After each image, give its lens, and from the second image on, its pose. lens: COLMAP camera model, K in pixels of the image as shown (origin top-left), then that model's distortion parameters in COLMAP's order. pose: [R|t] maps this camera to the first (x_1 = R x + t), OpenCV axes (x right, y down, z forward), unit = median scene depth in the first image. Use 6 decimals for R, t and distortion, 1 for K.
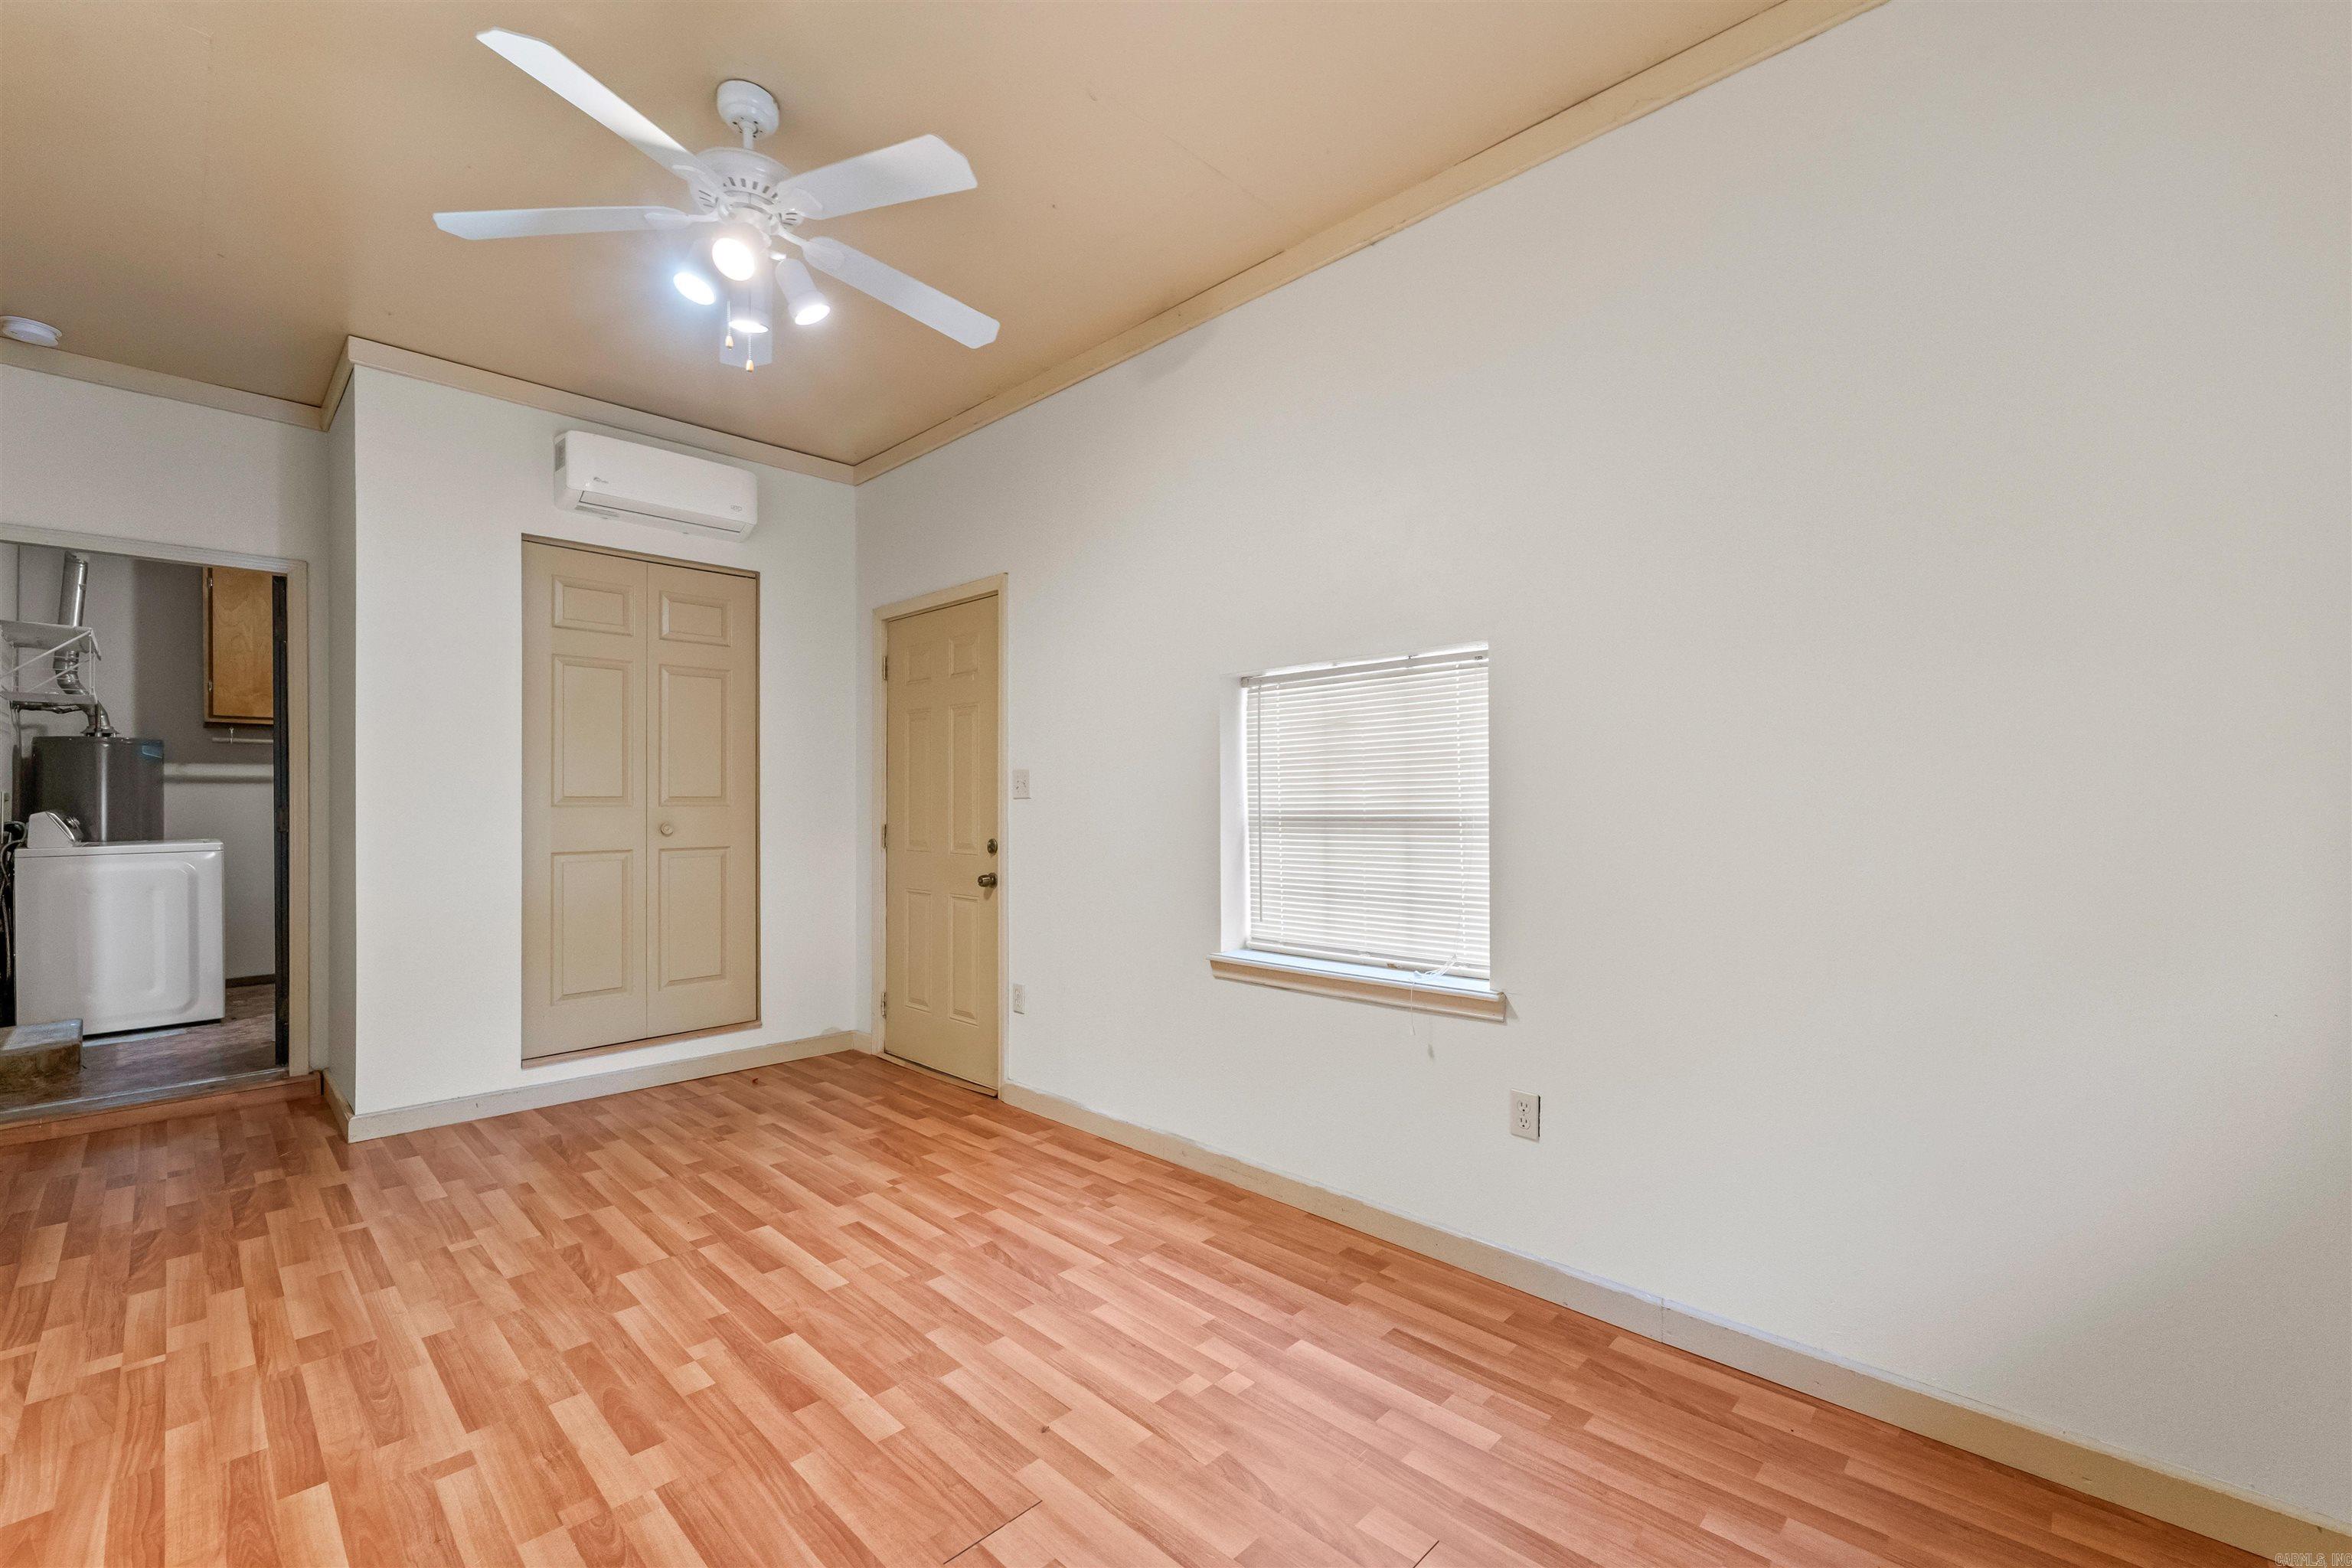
lens RADIAL K [[965.6, 0, 1179.7], [0, 965.6, 802.2], [0, 0, 1]] dist [0.008315, -0.004774]
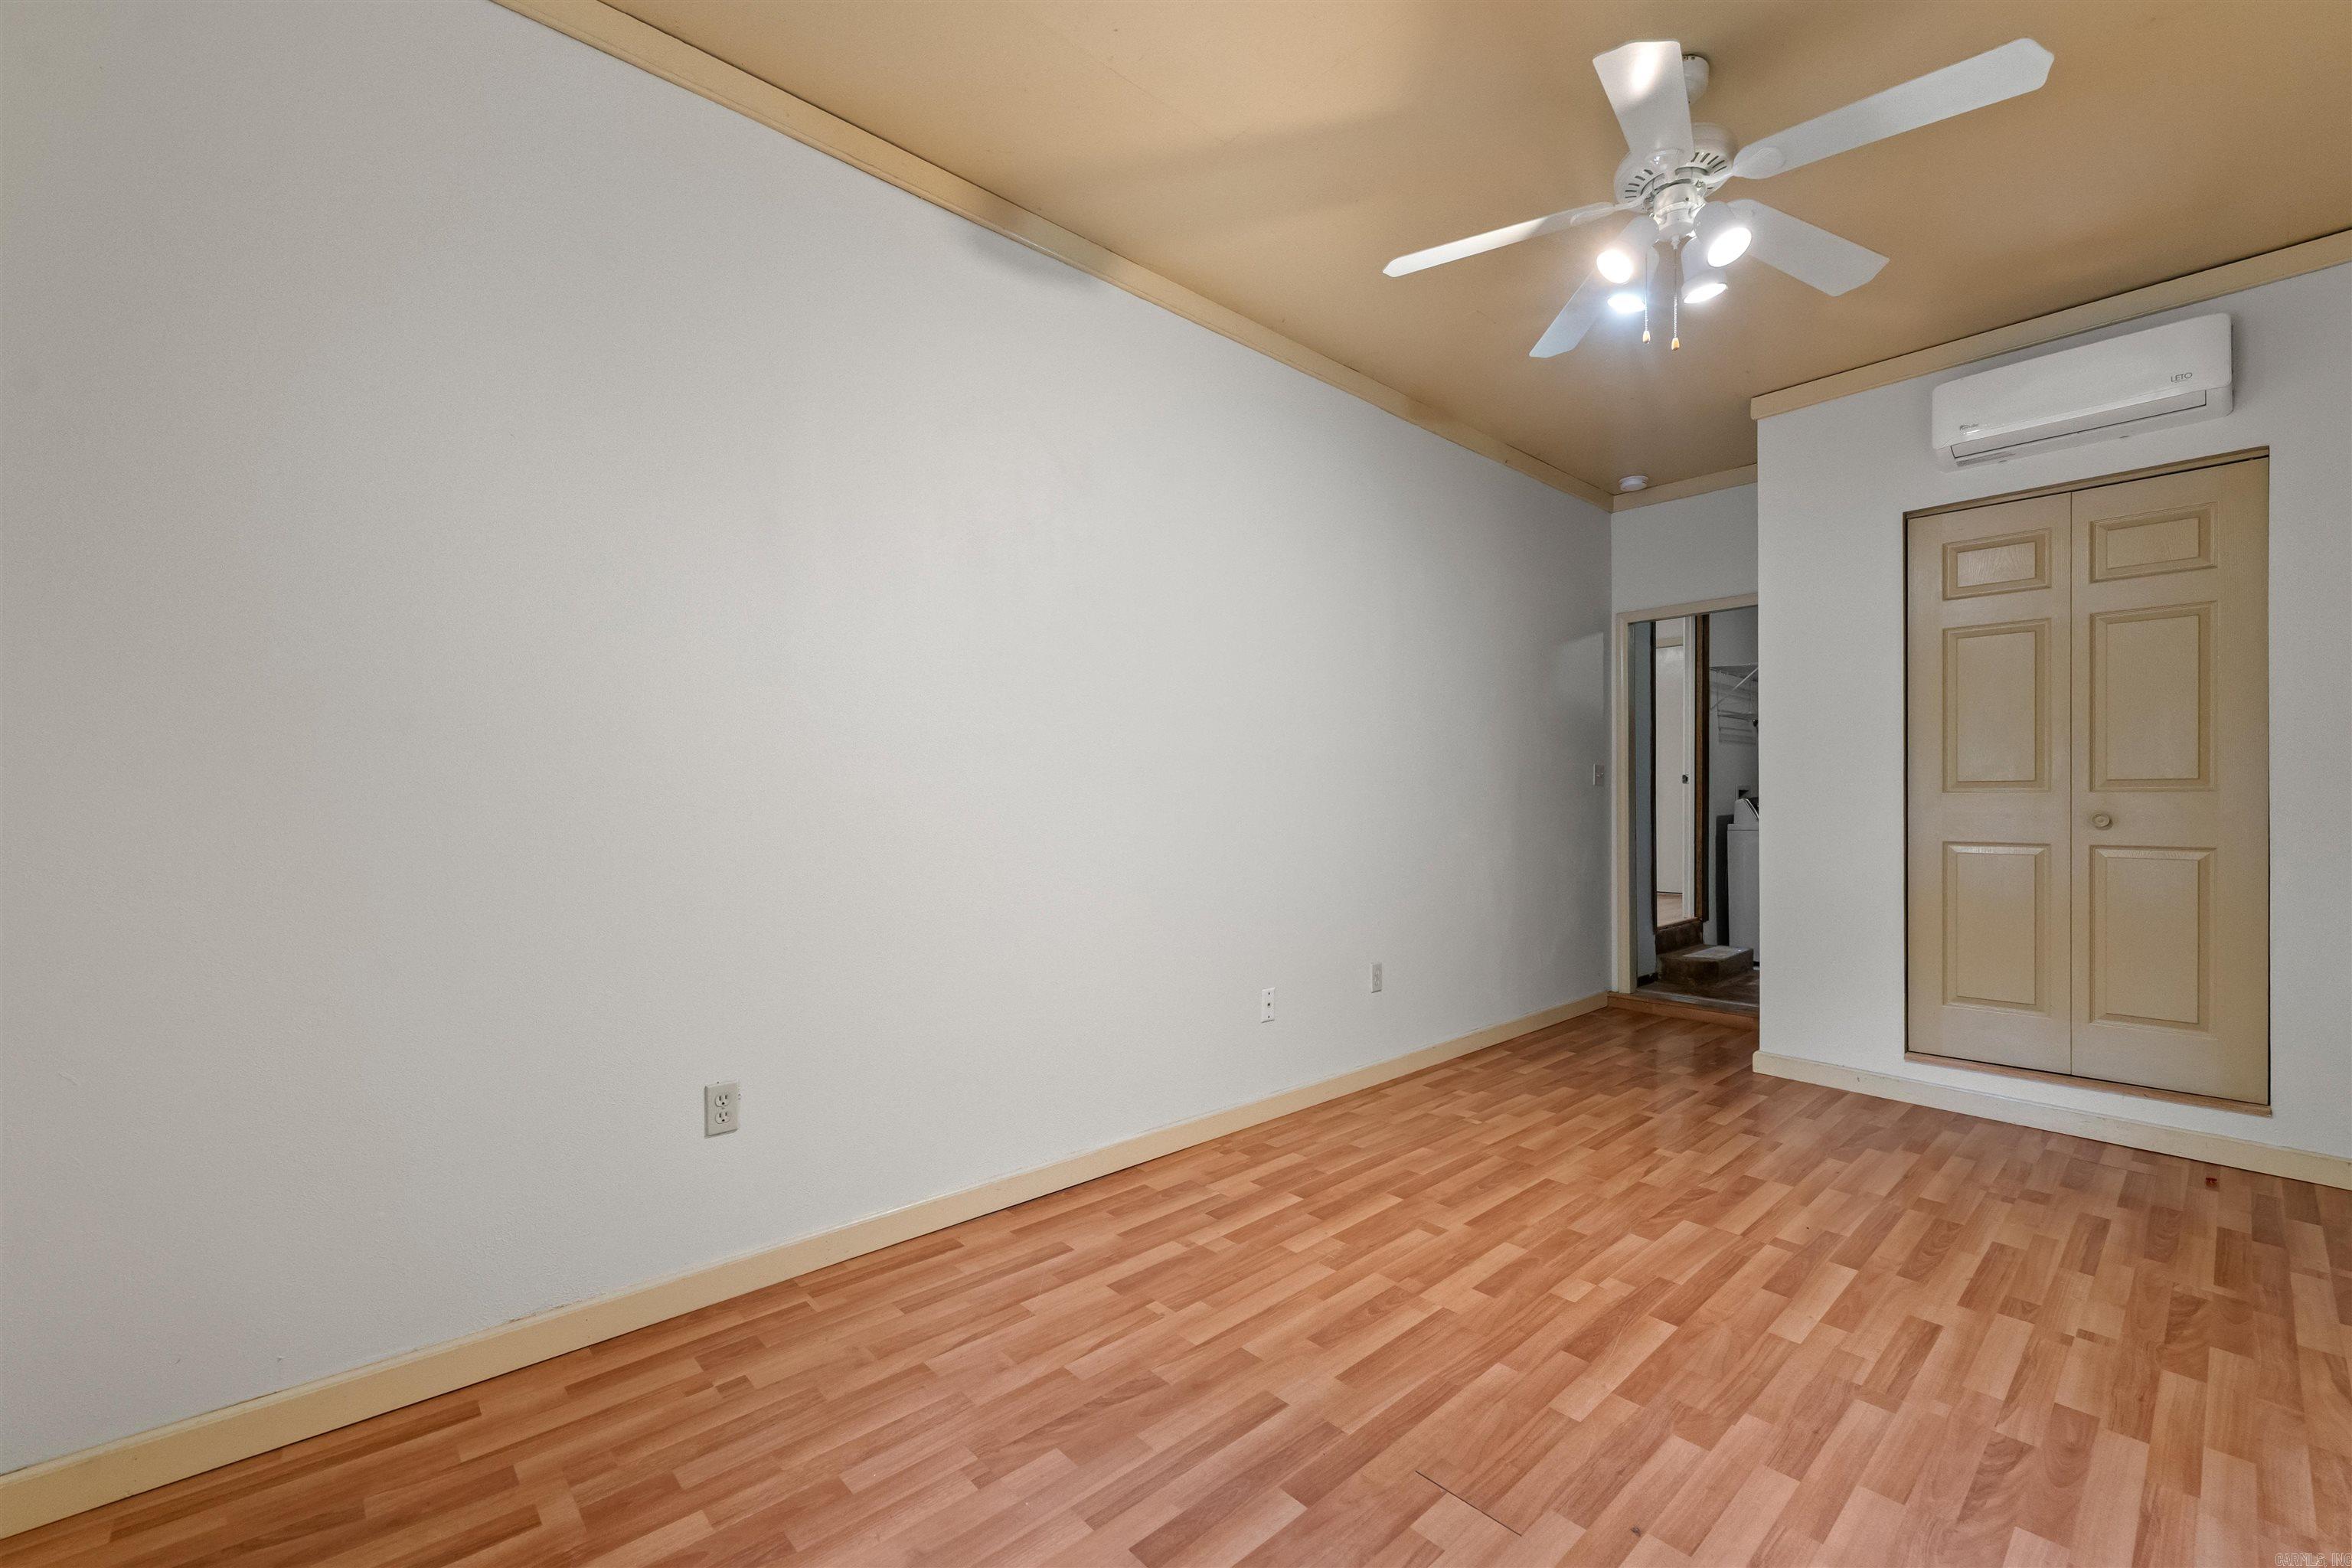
lens RADIAL K [[967.7, 0, 1168.6], [0, 967.7, 807.1], [0, 0, 1]] dist [0.010381, -0.005970]
pose [[-0.070498, 0.011082, -0.997450, 0.500919], [0.000746, 0.999939, 0.011057, 0.011811], [0.997512, 0.000036, -0.070502, 0.460978]]
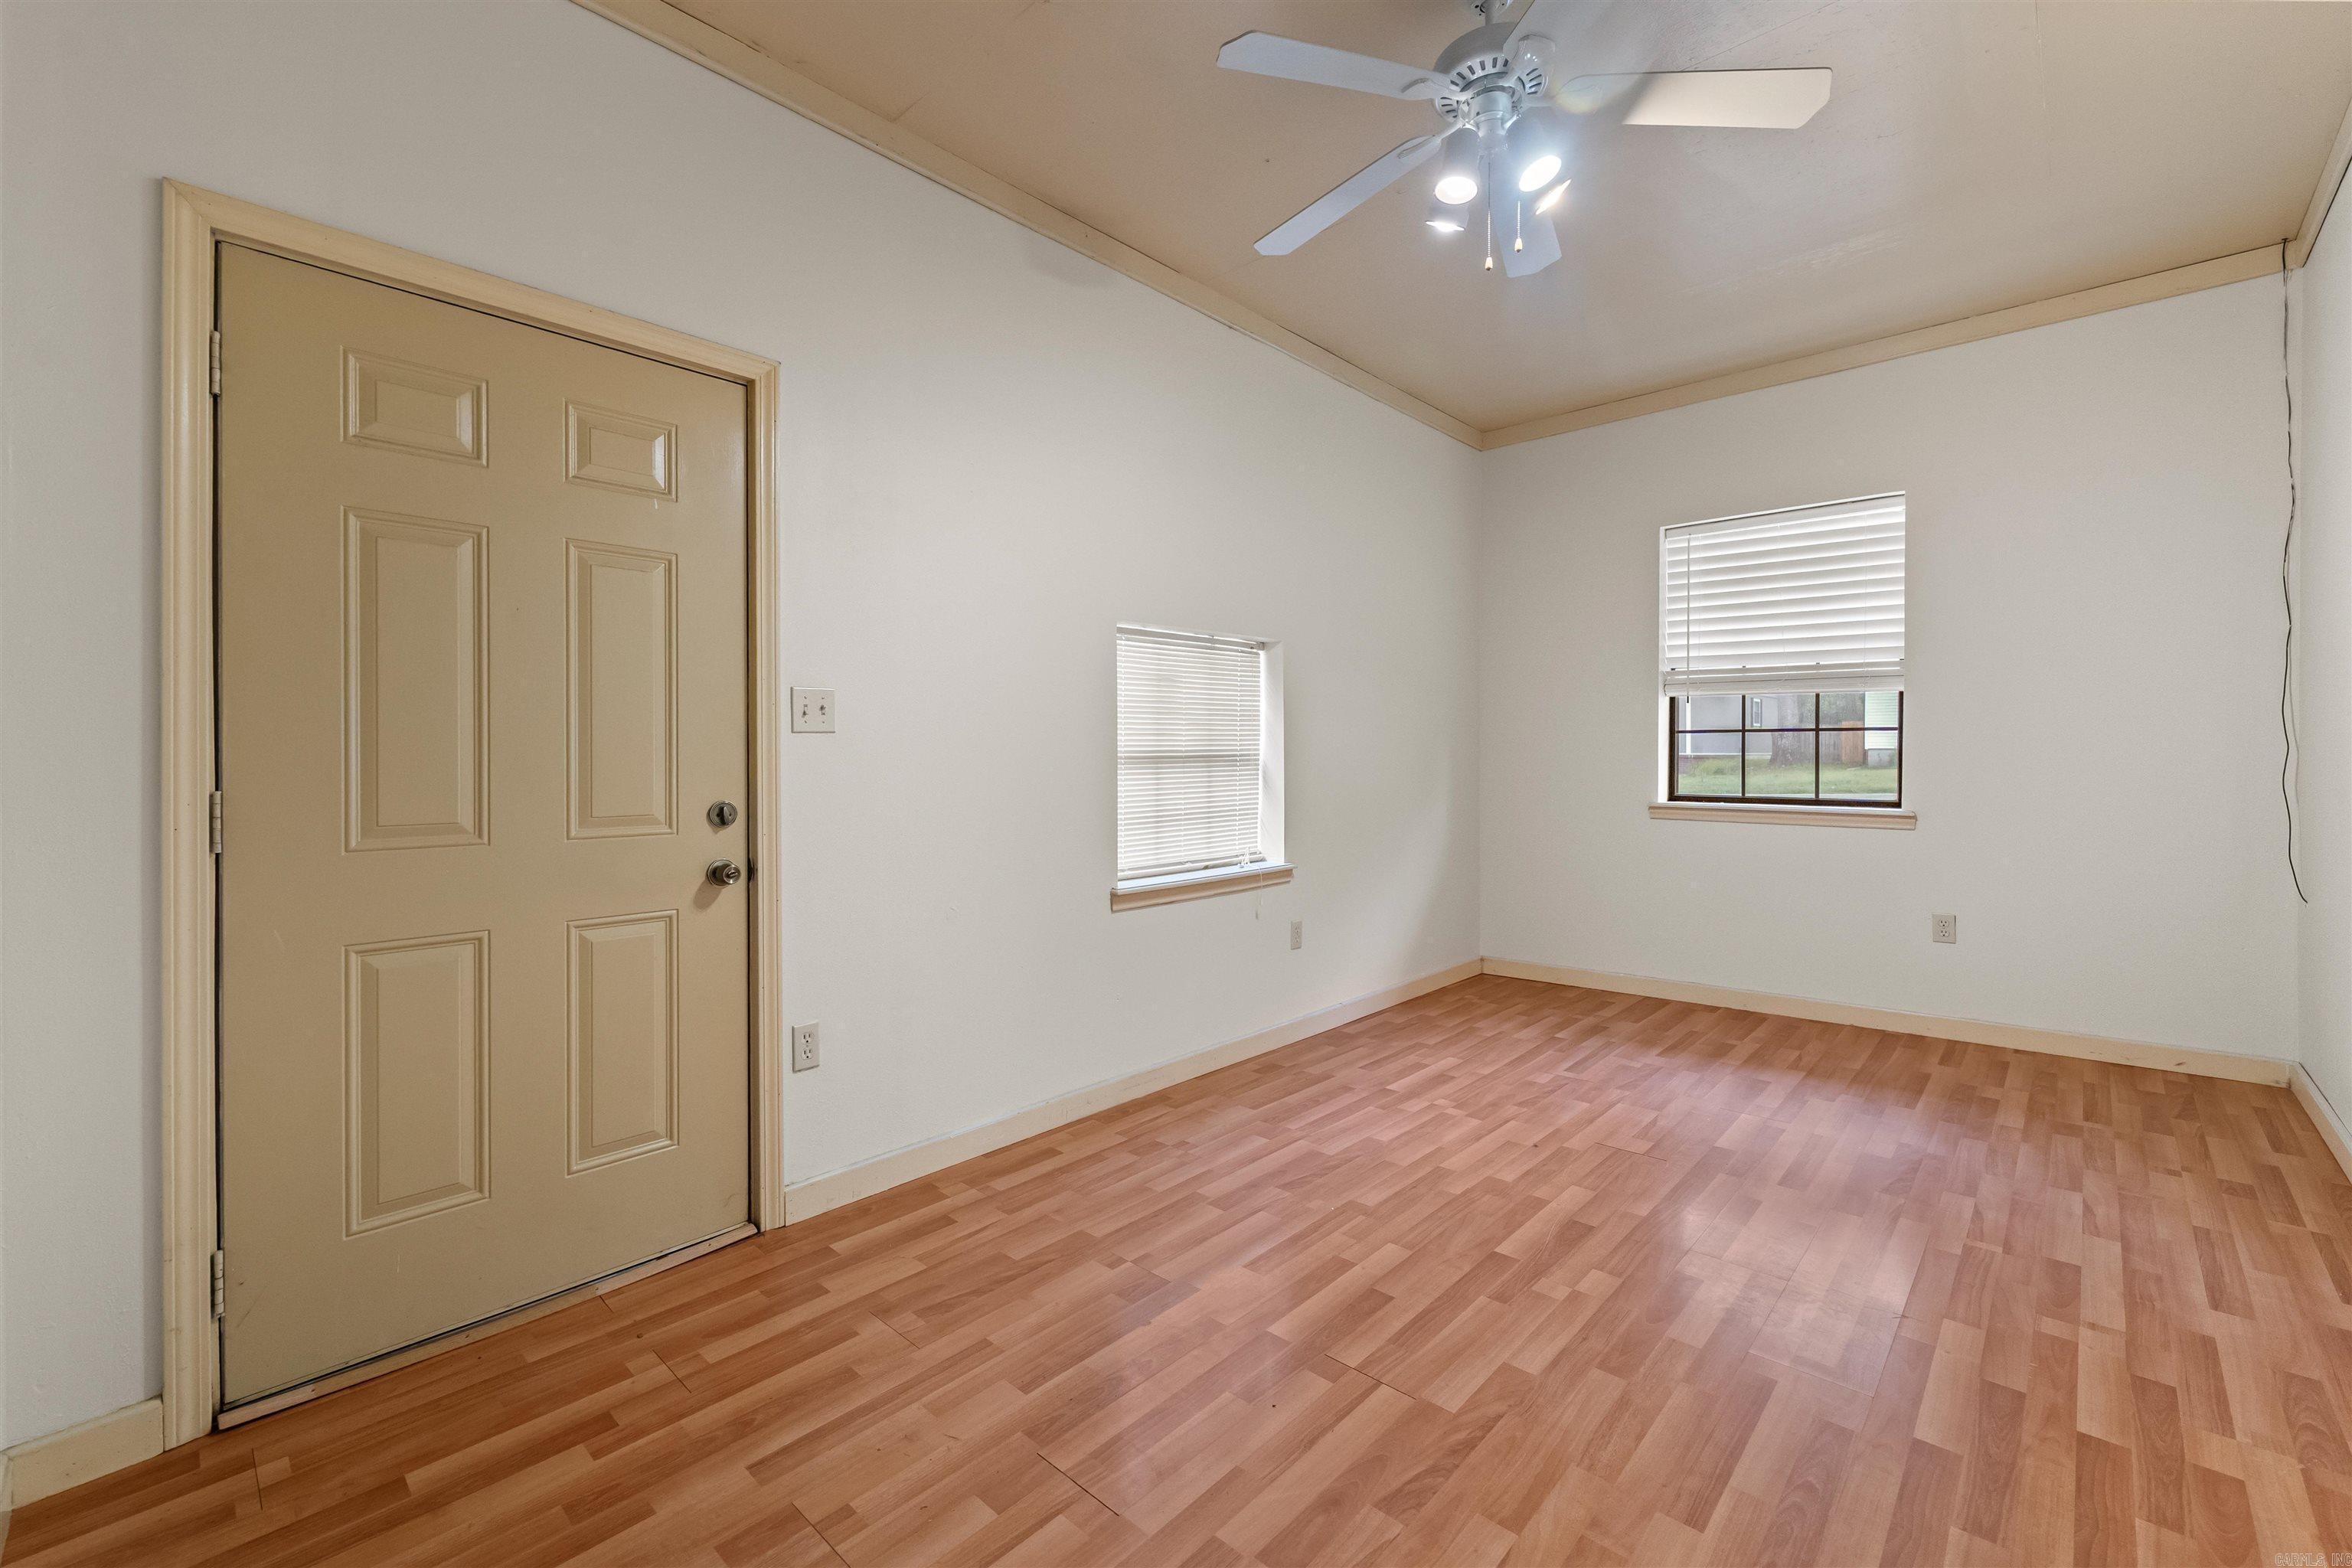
lens RADIAL K [[966.4, 0, 1170.4], [0, 966.4, 772.0], [0, 0, 1]] dist [0.002003, 0.000021]
pose [[-0.005563, -0.014096, 0.999885, -1.166718], [0.005593, 0.999885, 0.014128, 0.020602], [-0.999969, 0.005671, -0.005484, 1.111286]]
